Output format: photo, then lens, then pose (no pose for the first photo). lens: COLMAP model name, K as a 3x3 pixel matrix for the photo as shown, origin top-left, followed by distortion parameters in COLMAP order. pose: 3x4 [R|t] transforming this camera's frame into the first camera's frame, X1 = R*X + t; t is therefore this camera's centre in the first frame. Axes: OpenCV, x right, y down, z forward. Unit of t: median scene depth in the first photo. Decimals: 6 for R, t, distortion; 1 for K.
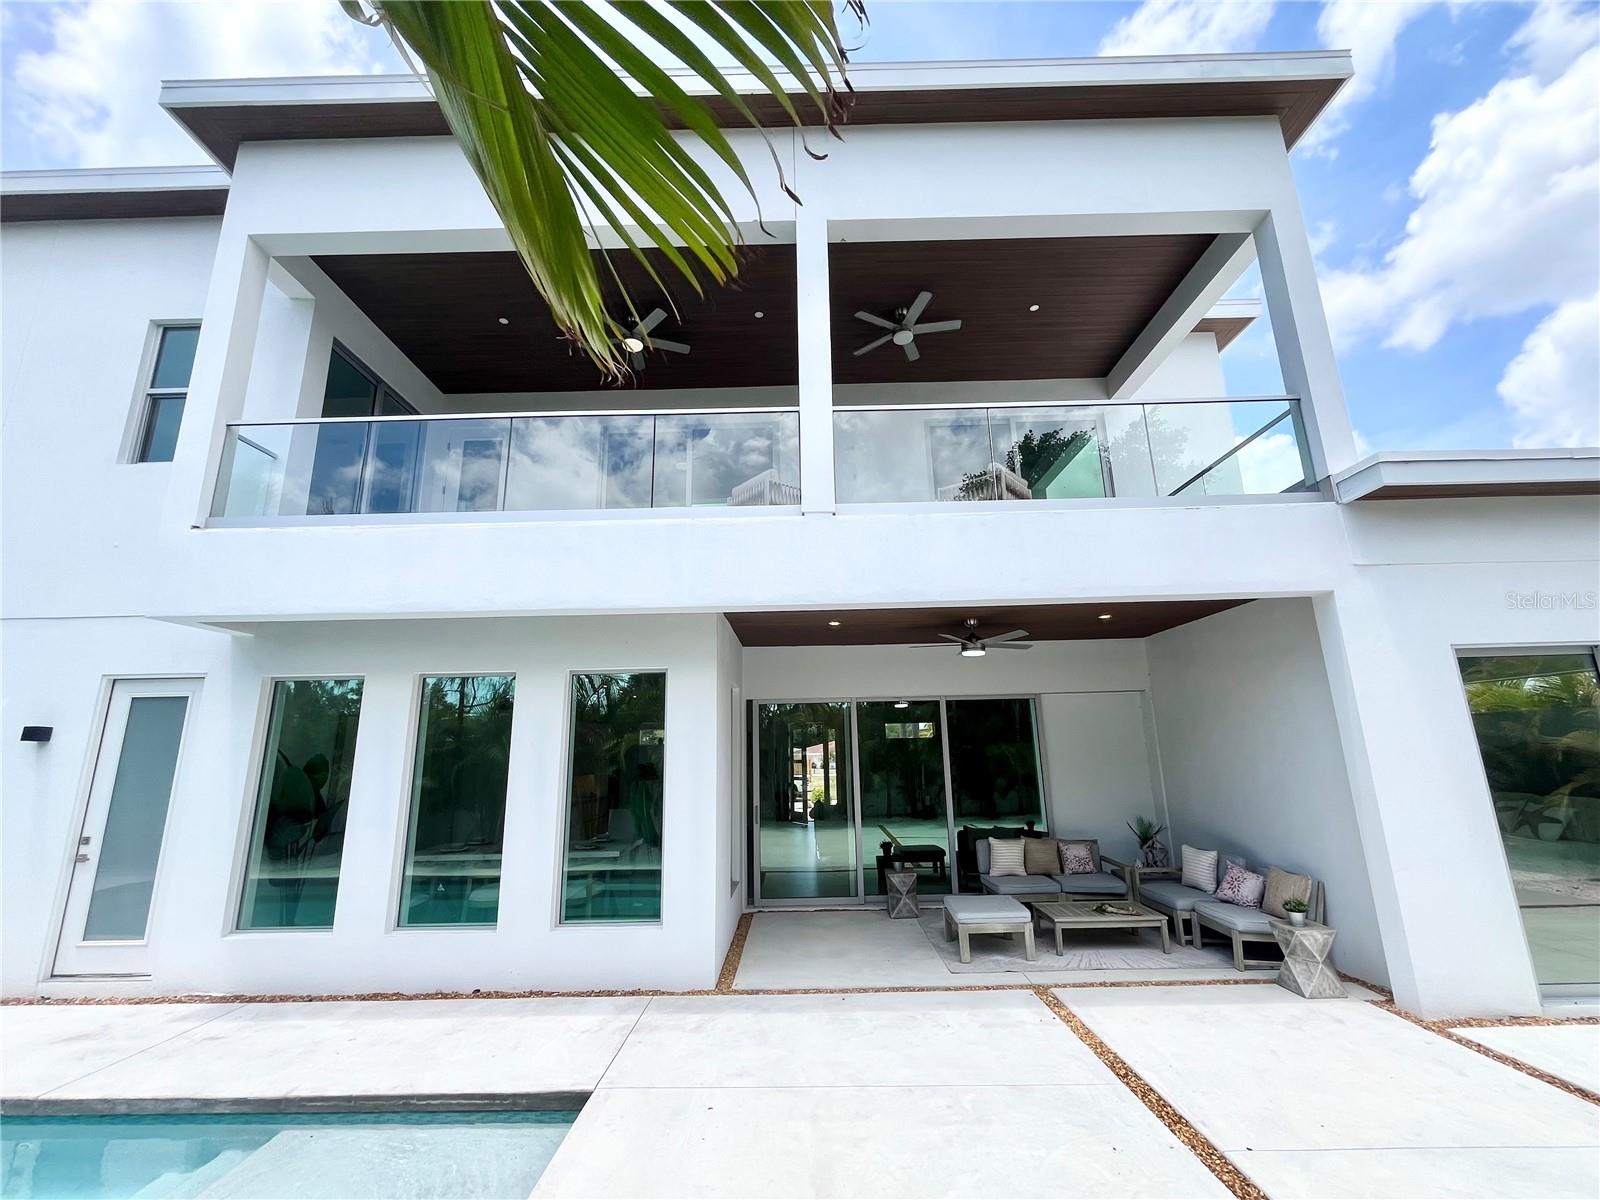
lens RADIAL K [[654.5, 0, 802.8], [0, 654.5, 608.2], [0, 0, 1]] dist [-0.001128, 0.000156]
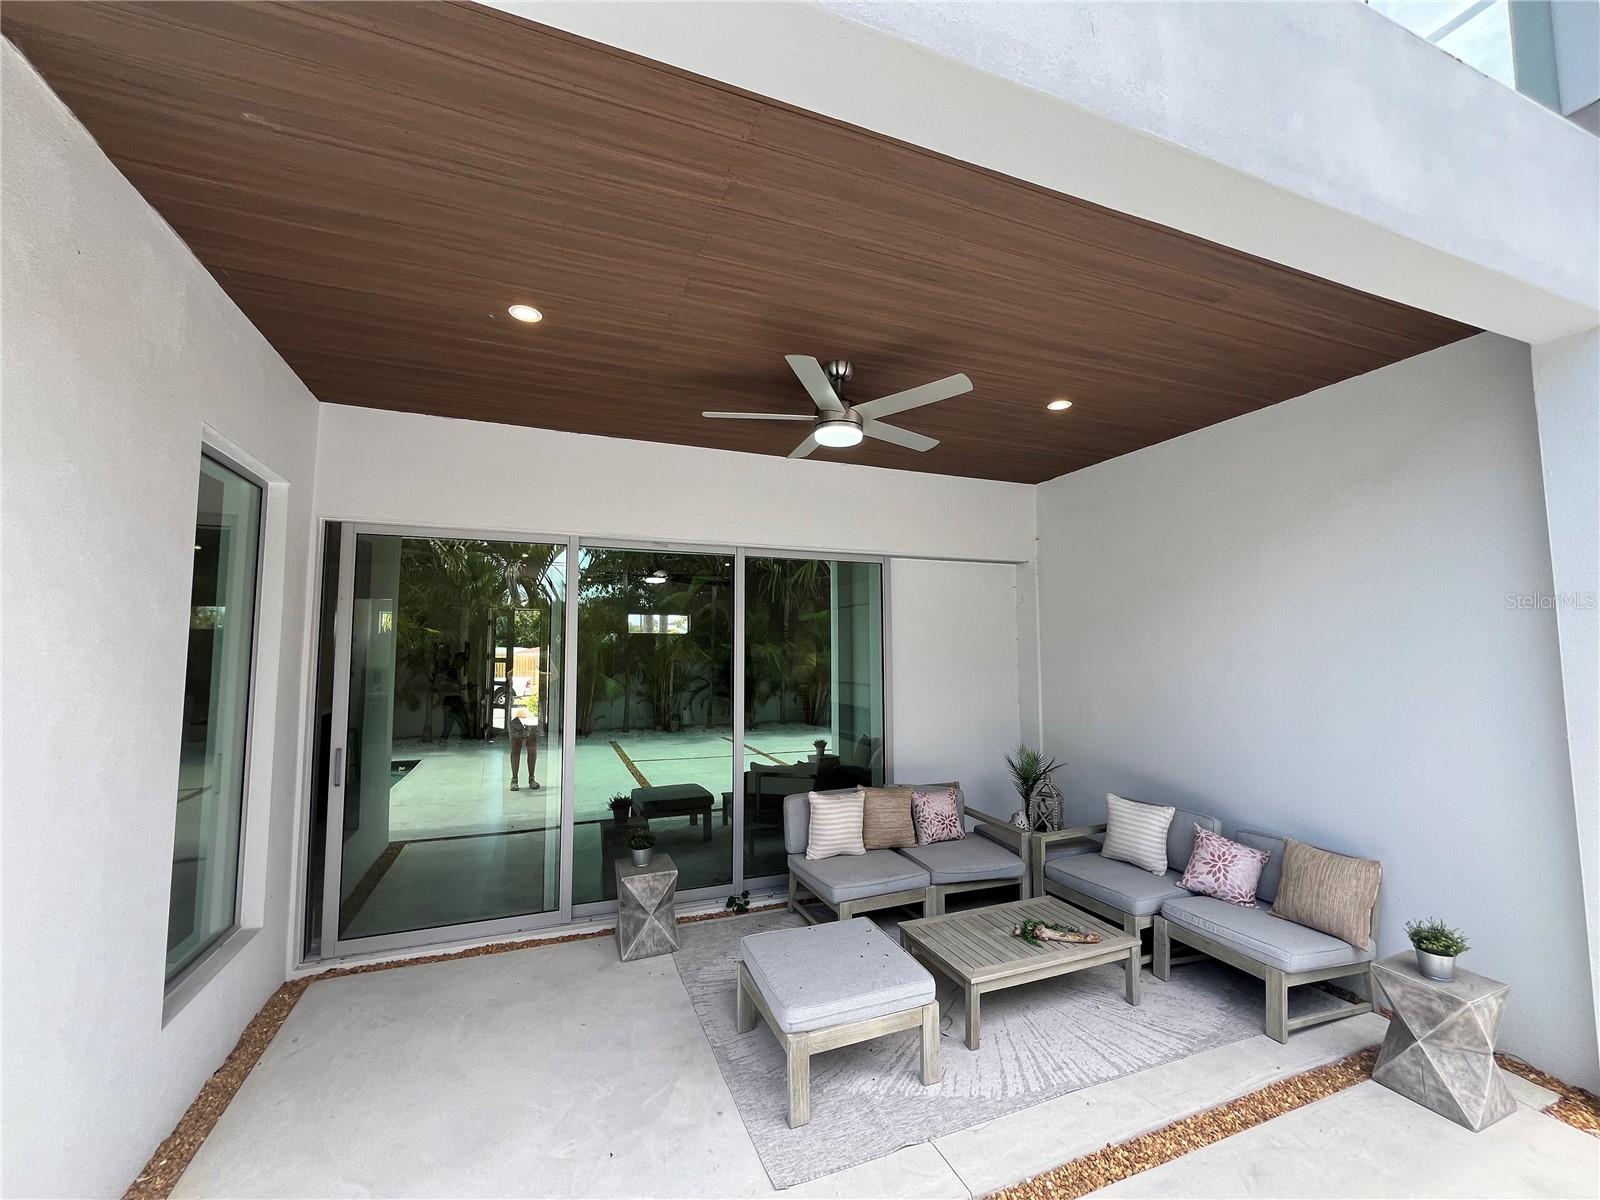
lens RADIAL K [[654.5, 0, 802.8], [0, 654.5, 608.2], [0, 0, 1]] dist [-0.001128, 0.000156]
pose [[0.924408, 0.042927, 0.378981, 0.062087], [-0.097703, 0.987143, 0.126504, 0.129862], [-0.368678, -0.153969, 0.916717, 0.540784]]
